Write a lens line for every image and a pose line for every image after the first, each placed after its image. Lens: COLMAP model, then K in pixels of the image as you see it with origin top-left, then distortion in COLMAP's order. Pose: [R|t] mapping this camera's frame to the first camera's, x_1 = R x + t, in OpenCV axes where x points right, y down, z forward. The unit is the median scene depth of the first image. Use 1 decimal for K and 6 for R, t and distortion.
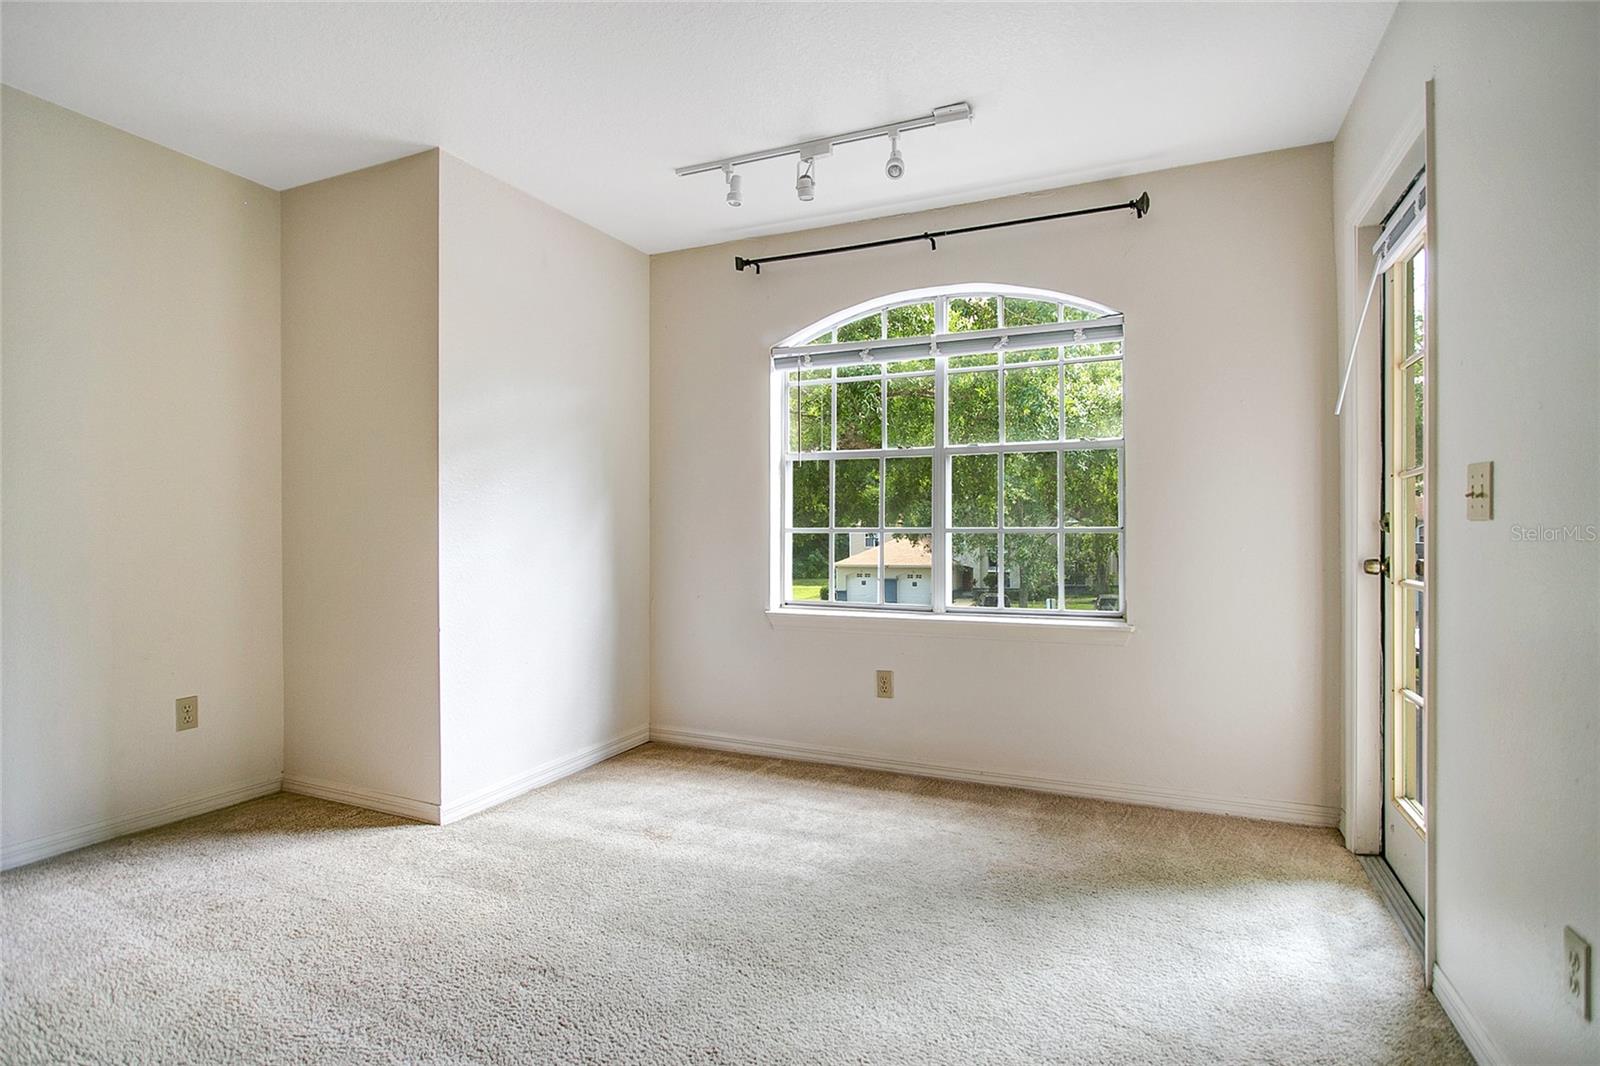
lens RADIAL K [[803.6, 0, 800.0], [0, 803.6, 533.0], [0, 0, 1]] dist [-0.012558, 0.000175]
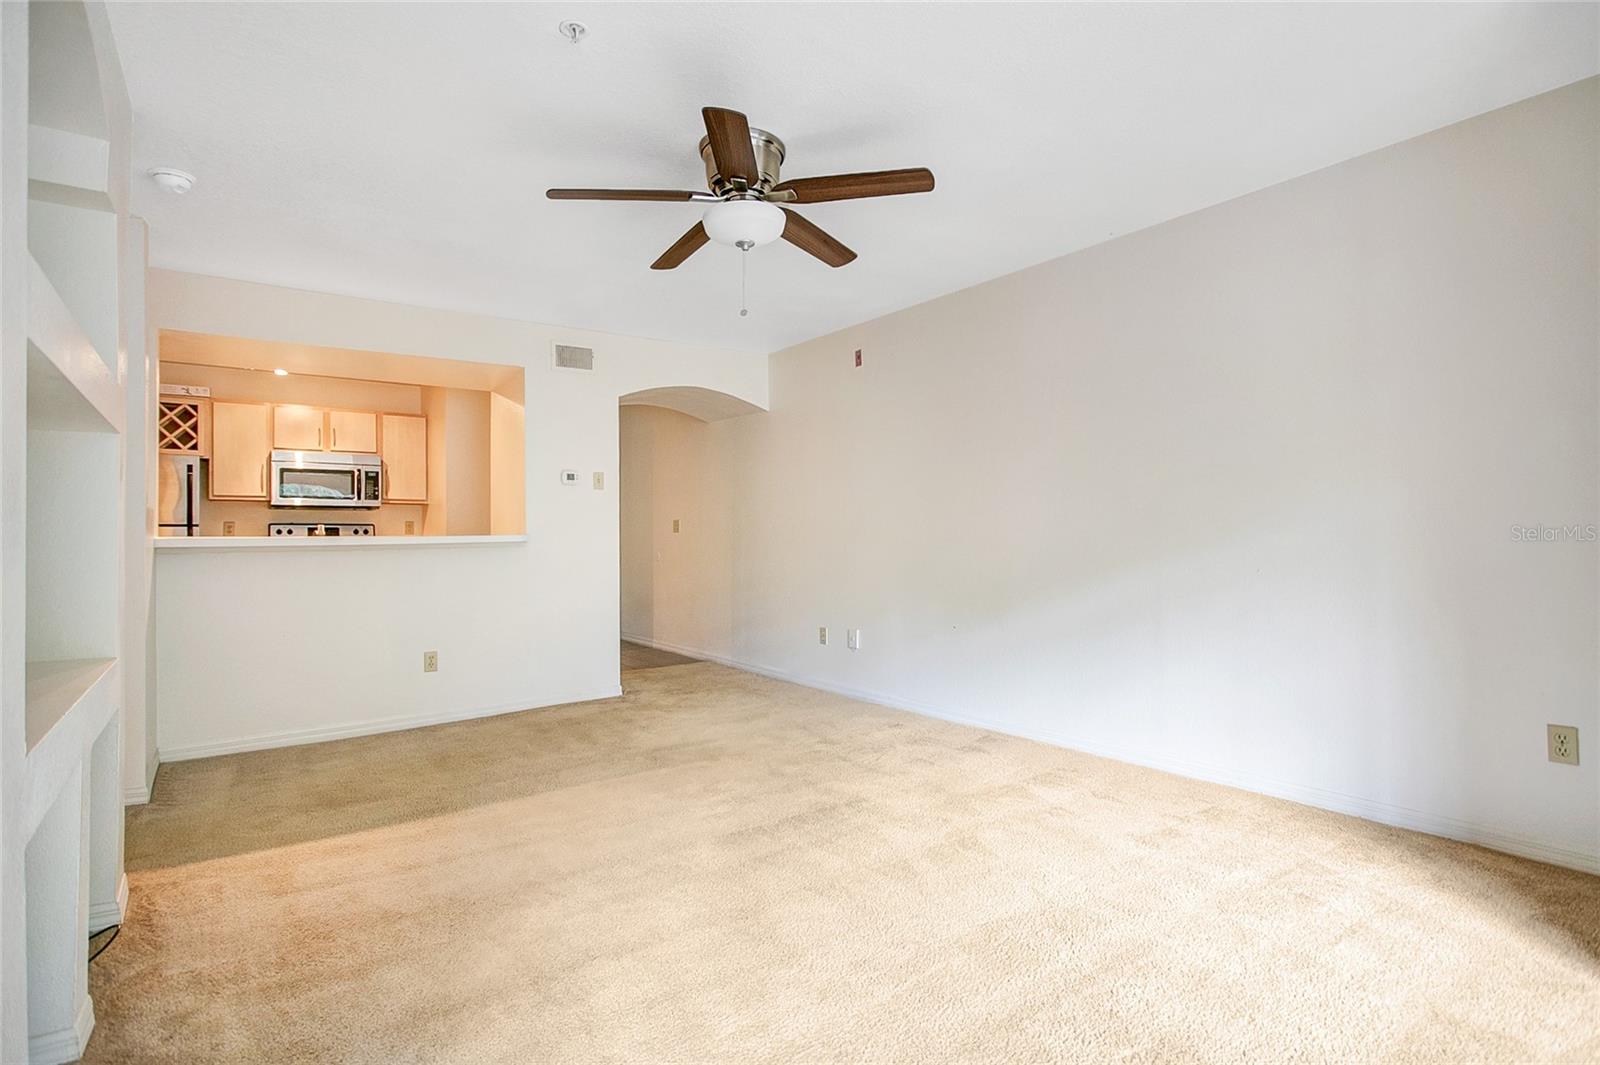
lens RADIAL K [[803.6, 0, 800.0], [0, 803.6, 532.5], [0, 0, 1]] dist [-0.012558, 0.000175]
pose [[-0.490882, -0.002321, -0.871223, 0.389275], [0.016926, 0.999782, -0.012200, -0.007205], [0.871062, -0.020736, -0.490736, 0.712873]]
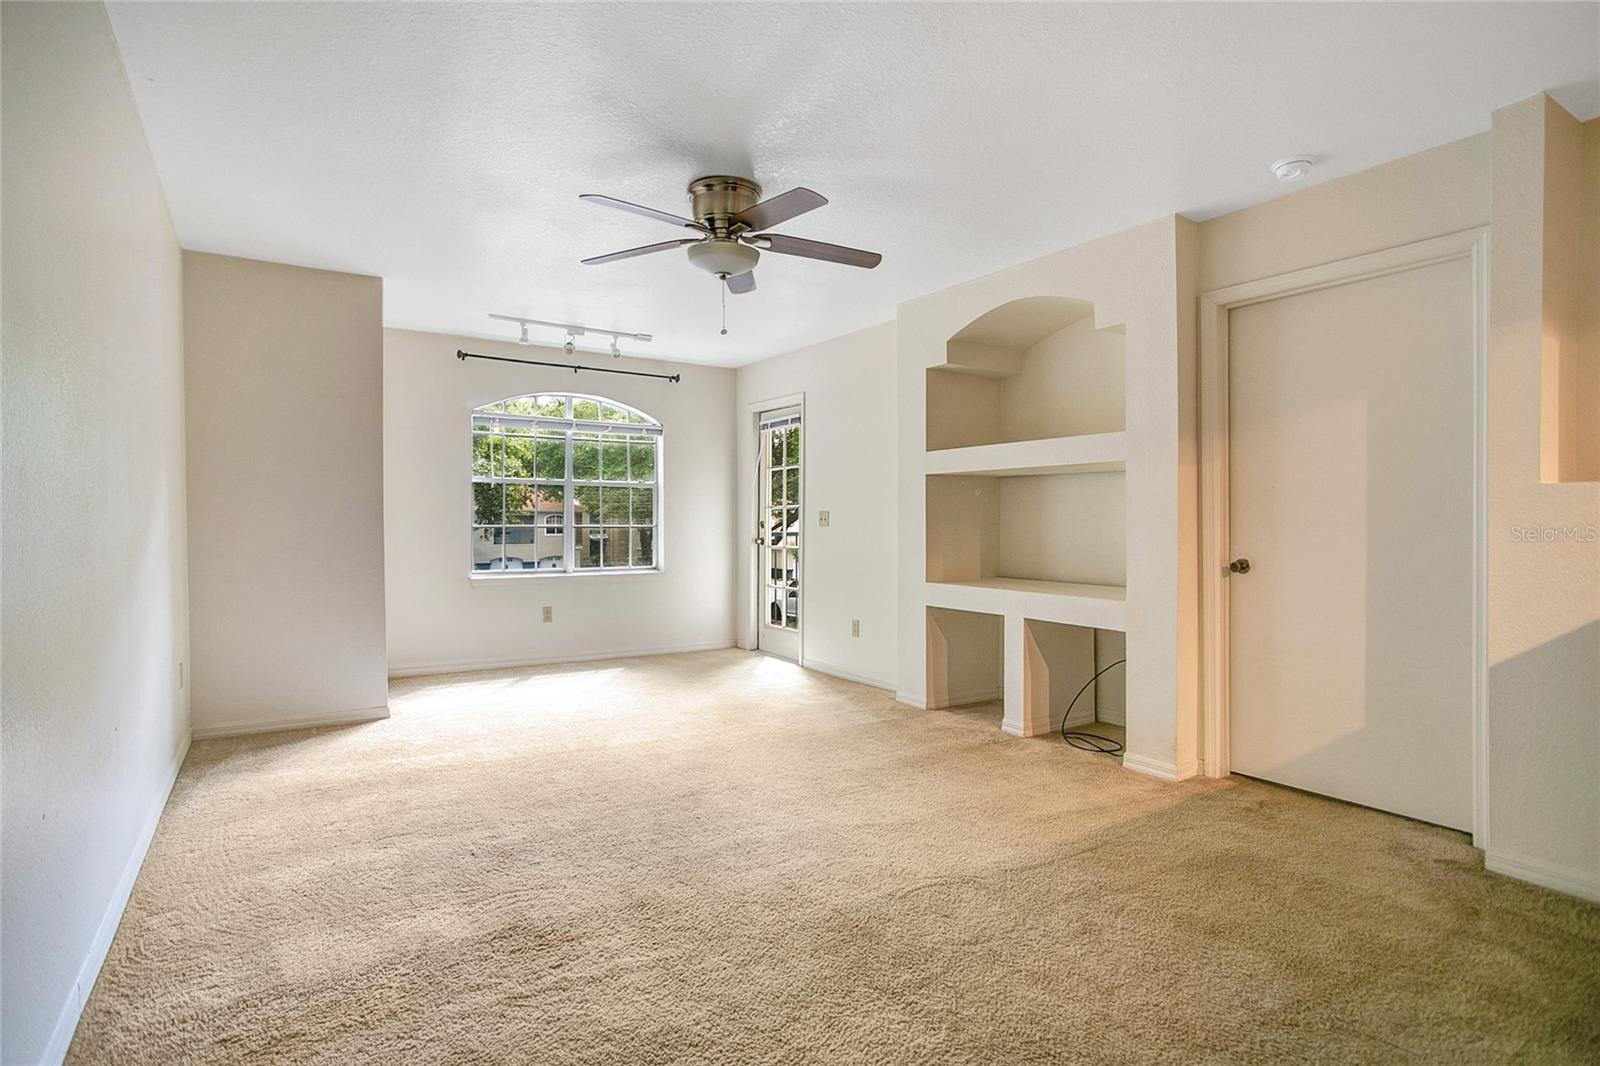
lens RADIAL K [[803.6, 0, 800.0], [0, 803.6, 533.0], [0, 0, 1]] dist [-0.012558, 0.000175]
pose [[0.536720, -0.012268, 0.843671, -1.273033], [-0.007081, 0.999794, 0.019043, -0.031593], [-0.843730, -0.016195, 0.536523, -0.478656]]
